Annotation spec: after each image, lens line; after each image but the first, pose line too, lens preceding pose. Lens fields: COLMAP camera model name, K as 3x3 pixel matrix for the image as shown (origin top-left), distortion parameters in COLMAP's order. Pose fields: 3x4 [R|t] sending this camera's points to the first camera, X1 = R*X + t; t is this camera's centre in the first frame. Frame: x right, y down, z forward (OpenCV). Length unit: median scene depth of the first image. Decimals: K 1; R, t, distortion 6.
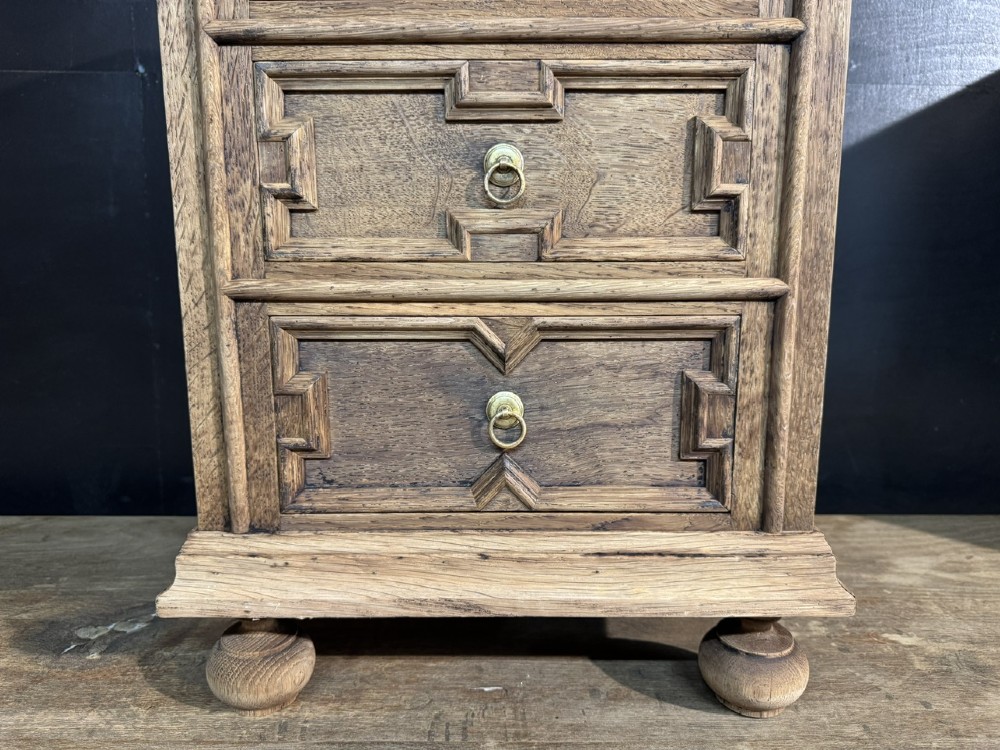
lens RADIAL K [[724.7, 0, 491.7], [0, 724.7, 384.4], [0, 0, 1]] dist [0.022115, -0.042402]
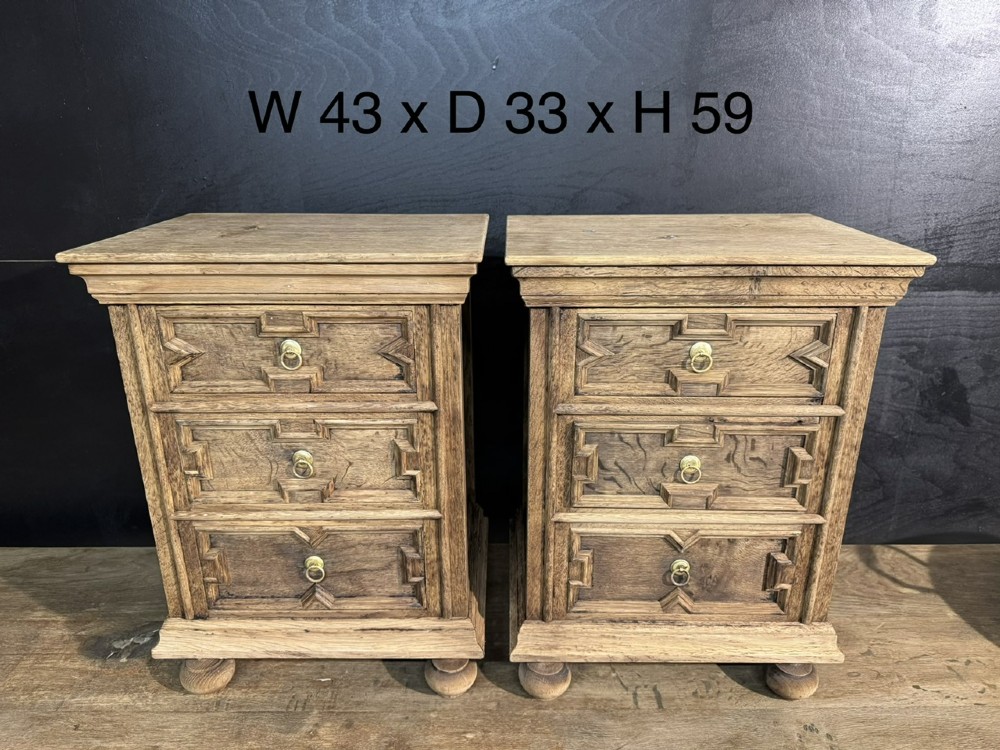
lens RADIAL K [[724.7, 0, 503.8], [0, 724.7, 384.0], [0, 0, 1]] dist [0.022115, -0.042402]
pose [[0.999963, -0.003387, 0.007944, 0.566127], [0.001996, 0.985625, 0.168934, -0.837658], [-0.008402, -0.168912, 0.985595, -0.994321]]
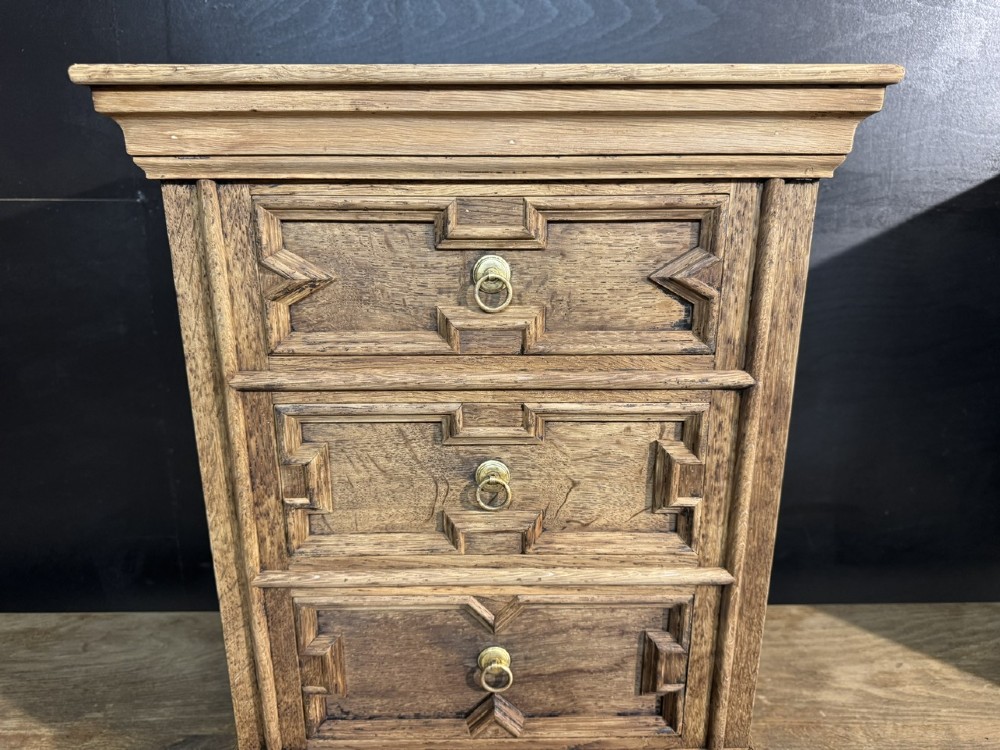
lens RADIAL K [[724.7, 0, 493.8], [0, 724.7, 377.3], [0, 0, 1]] dist [0.022115, -0.042402]
pose [[0.999870, -0.004715, 0.015452, 0.000956], [0.002835, 0.992826, 0.119537, -0.576512], [-0.015904, -0.119477, 0.992710, -0.124765]]
